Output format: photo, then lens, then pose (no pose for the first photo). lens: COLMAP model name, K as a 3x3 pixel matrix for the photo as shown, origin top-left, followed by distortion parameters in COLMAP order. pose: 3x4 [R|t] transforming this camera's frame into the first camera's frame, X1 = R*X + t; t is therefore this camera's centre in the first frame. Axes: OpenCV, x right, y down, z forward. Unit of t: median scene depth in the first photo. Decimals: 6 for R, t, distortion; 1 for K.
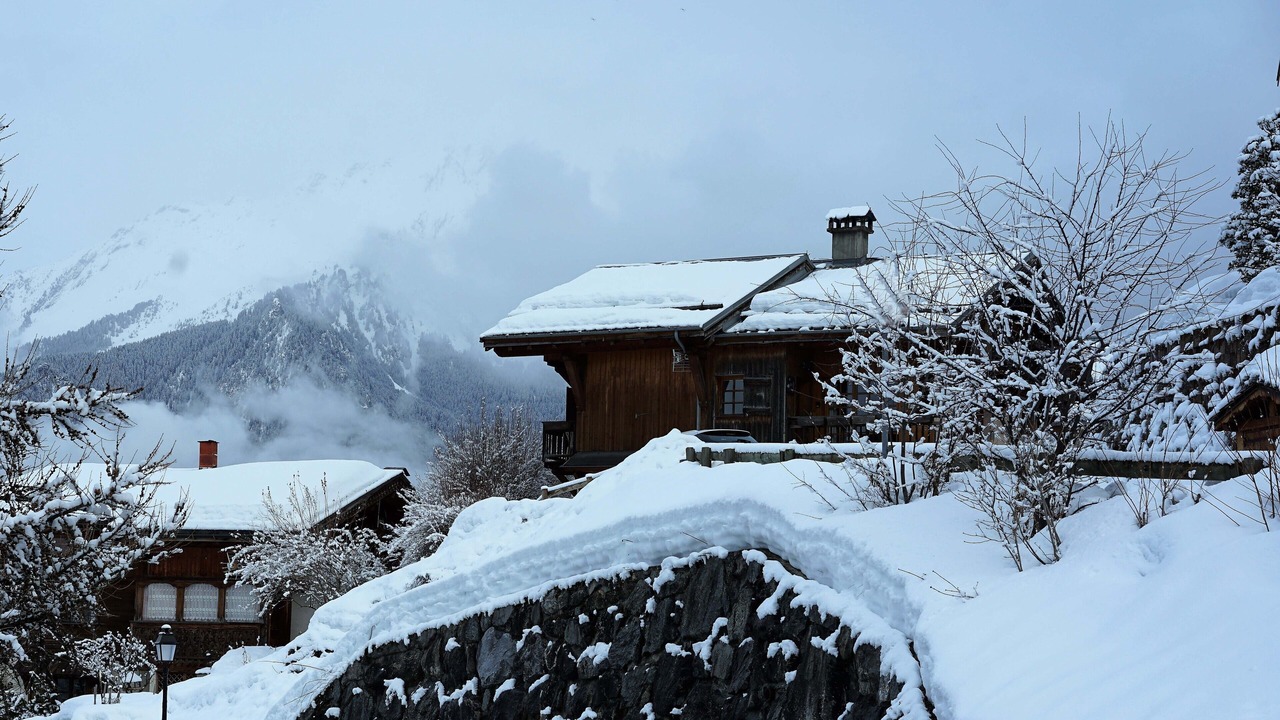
lens RADIAL K [[2608.0, 0, 638.3], [0, 2608.0, 364.2], [0, 0, 1]] dist [-0.042383, 0.000000]
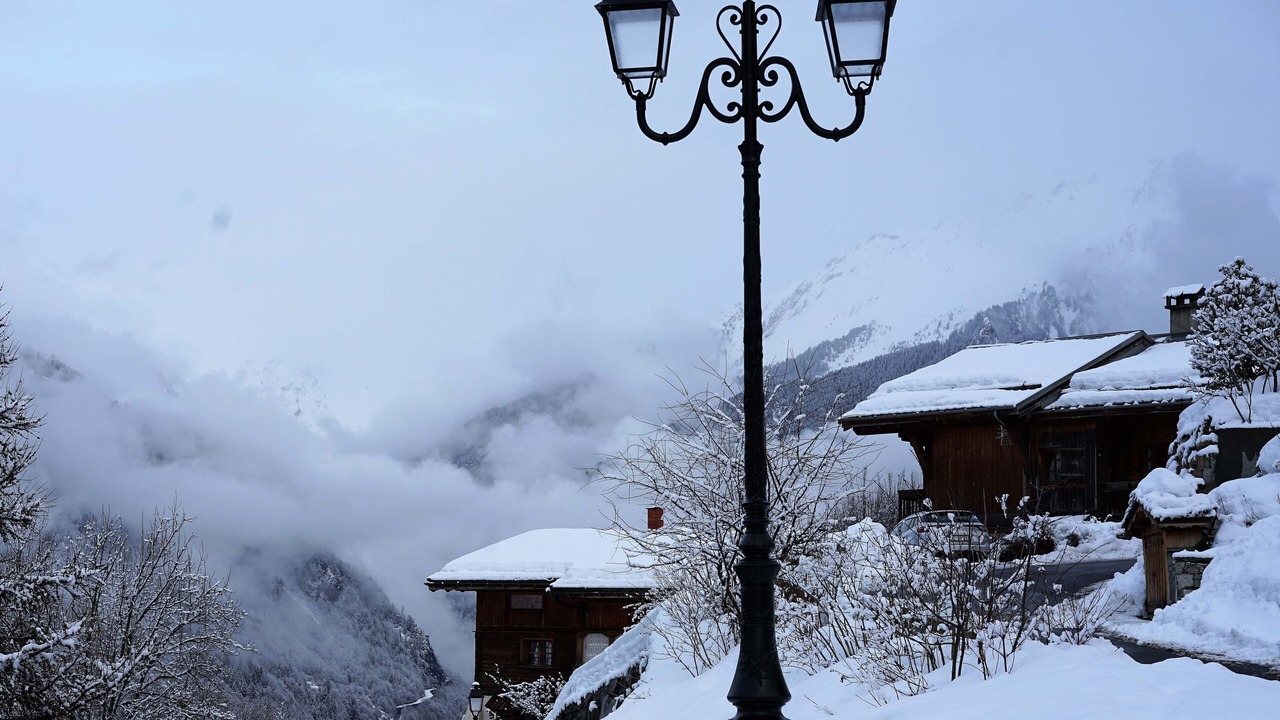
lens RADIAL K [[2608.0, 0, 642.3], [0, 2608.0, 357.0], [0, 0, 1]] dist [-0.042383, 0.000000]
pose [[0.954352, -0.040295, -0.295953, 0.187643], [0.039272, 0.999184, -0.009401, -0.028726], [0.296090, -0.002651, 0.955156, -0.123682]]
